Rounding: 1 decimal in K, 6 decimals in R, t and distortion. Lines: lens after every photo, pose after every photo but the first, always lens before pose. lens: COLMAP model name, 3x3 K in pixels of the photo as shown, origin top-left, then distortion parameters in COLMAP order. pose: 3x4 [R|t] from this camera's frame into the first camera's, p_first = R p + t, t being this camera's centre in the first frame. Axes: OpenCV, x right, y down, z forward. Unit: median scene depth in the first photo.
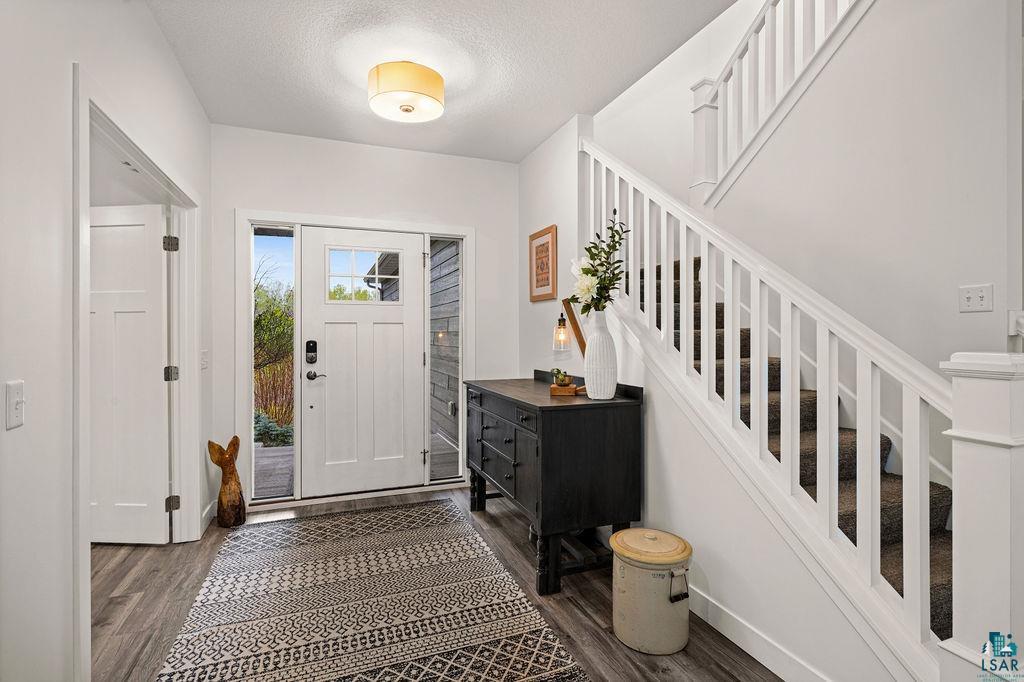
lens RADIAL K [[482.6, 0, 514.9], [0, 482.6, 340.1], [0, 0, 1]] dist [0.005335, 0.000062]
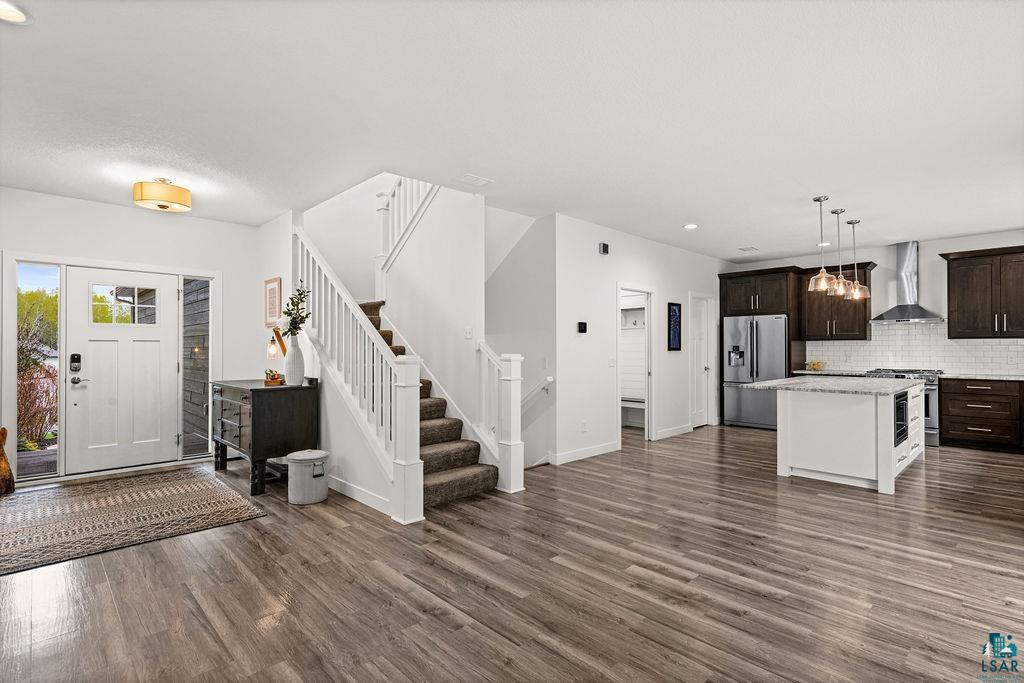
lens RADIAL K [[495.4, 0, 511.6], [0, 495.4, 346.2], [0, 0, 1]] dist [0.002077, 0.001035]
pose [[0.924716, 0.000815, 0.380658, 0.173766], [0.005635, 0.999859, -0.015829, 0.009088], [-0.380617, 0.016782, 0.924580, -0.759942]]
